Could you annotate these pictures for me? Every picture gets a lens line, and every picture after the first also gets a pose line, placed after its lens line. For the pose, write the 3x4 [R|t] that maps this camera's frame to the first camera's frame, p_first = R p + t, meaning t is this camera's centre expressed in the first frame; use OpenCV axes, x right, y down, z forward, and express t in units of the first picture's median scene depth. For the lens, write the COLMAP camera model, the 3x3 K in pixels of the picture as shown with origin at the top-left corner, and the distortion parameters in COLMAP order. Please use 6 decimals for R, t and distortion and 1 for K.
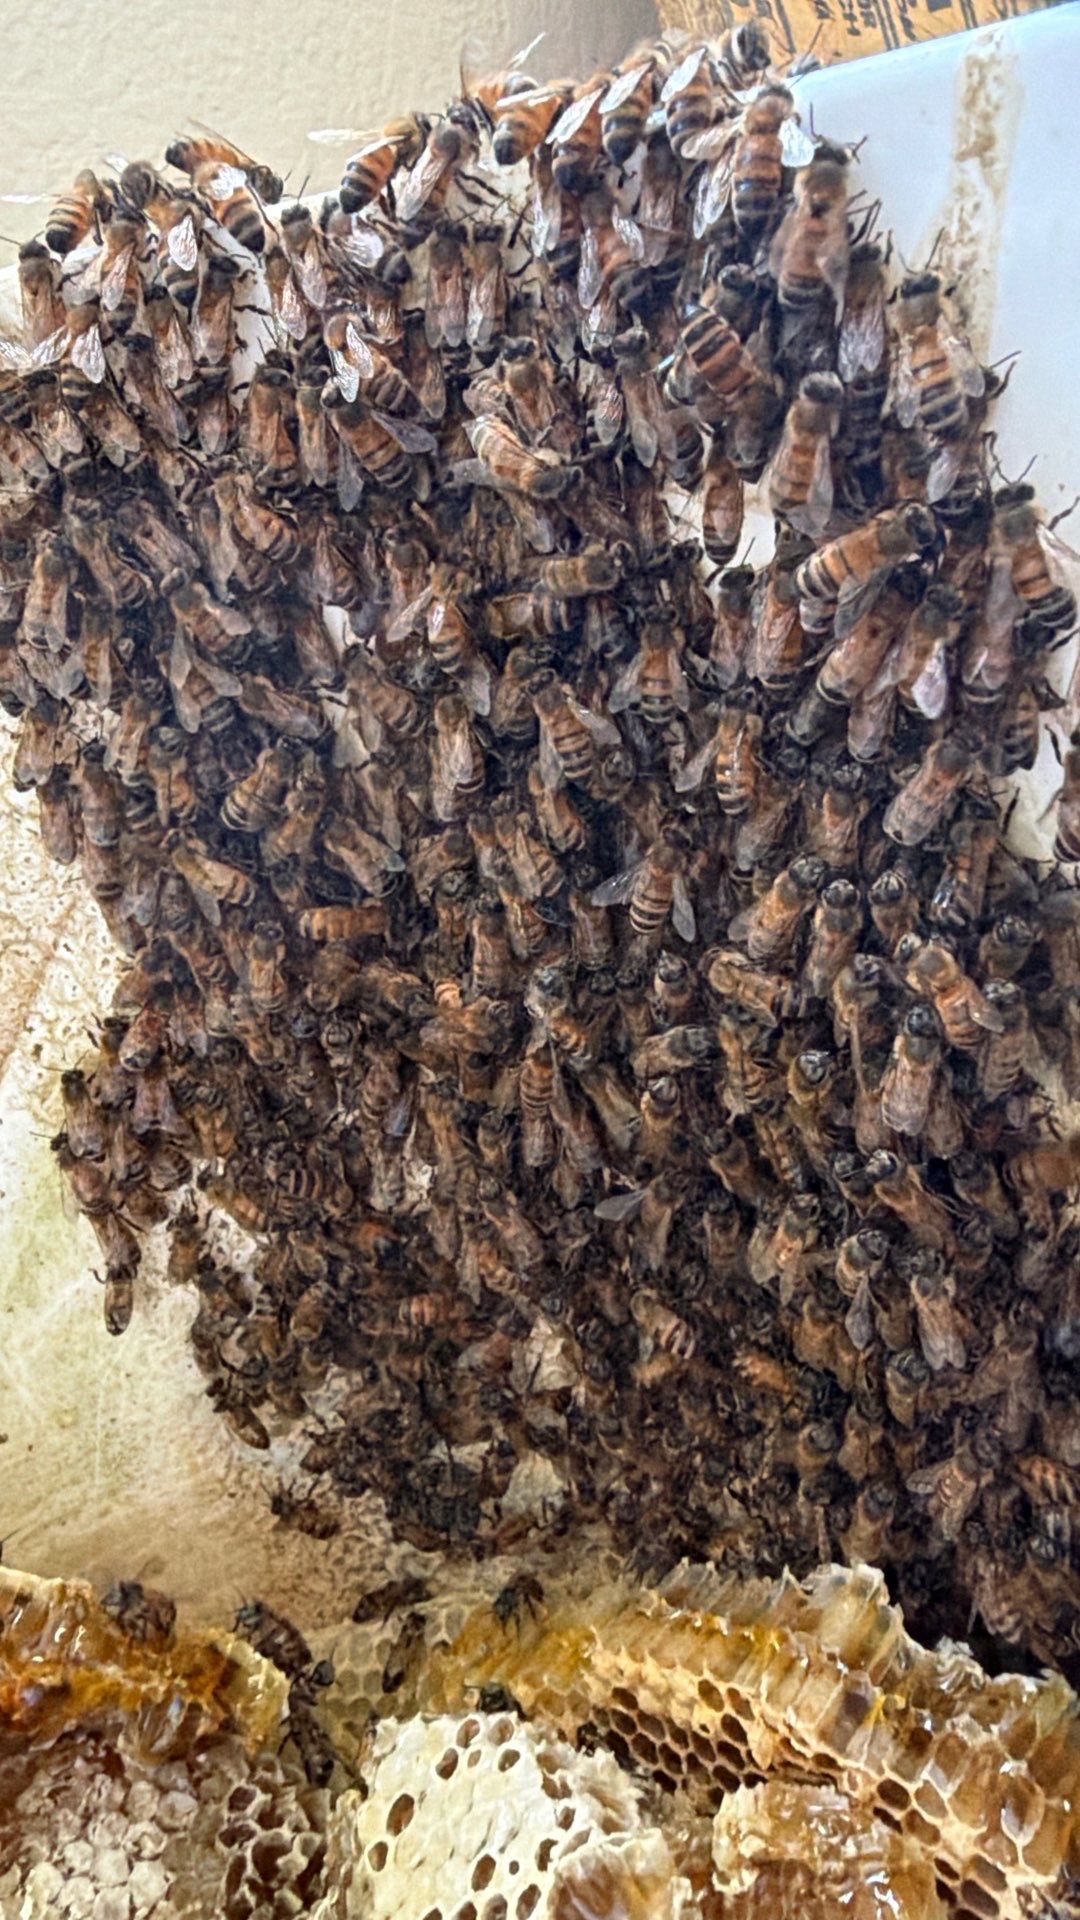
lens RADIAL K [[1407.5, 0, 540.0], [0, 1407.5, 960.0], [0, 0, 1]] dist [0.000573, 0.003218]
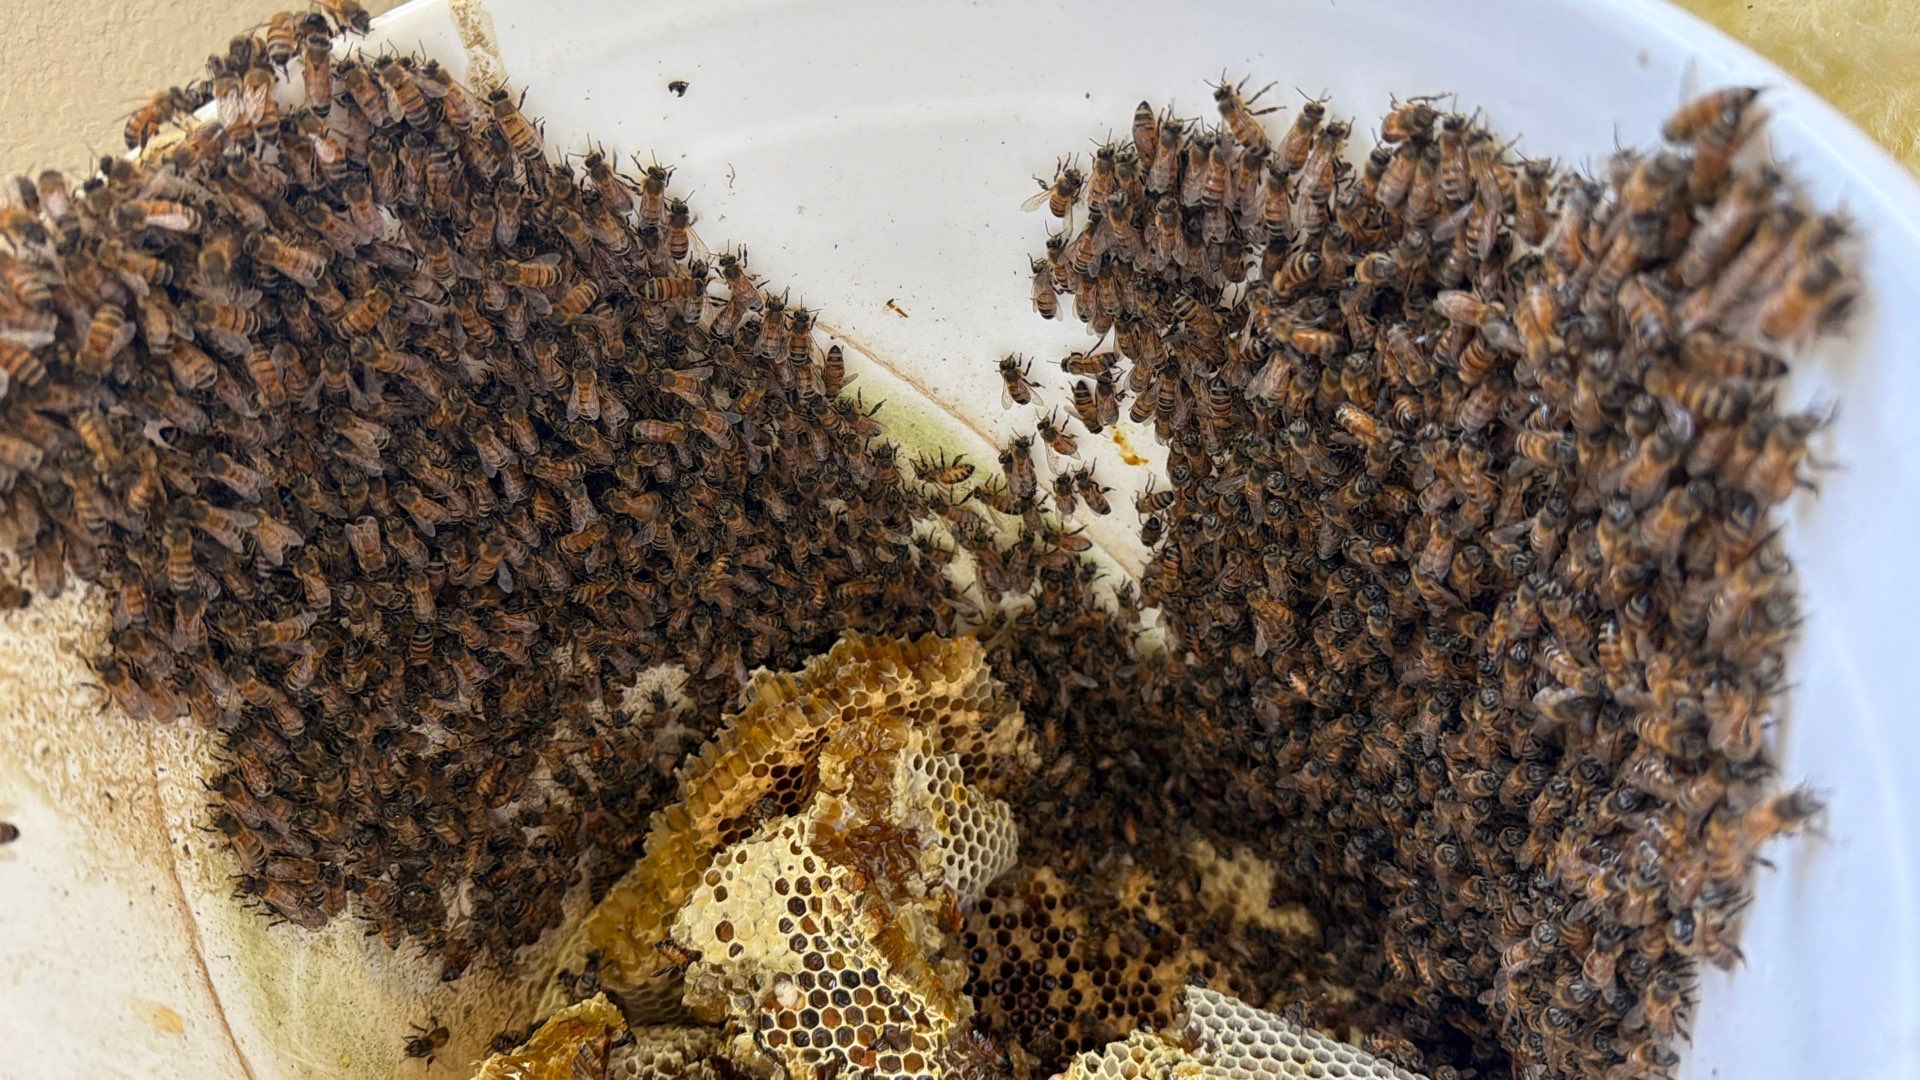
lens RADIAL K [[1407.5, 0, 960.0], [0, 1407.5, 540.0], [0, 0, 1]] dist [0.000573, 0.003218]
pose [[0.382671, -0.619129, 0.685742, -0.913256], [0.540629, 0.751951, 0.377214, -0.292389], [-0.749189, 0.226383, 0.622469, -0.469424]]
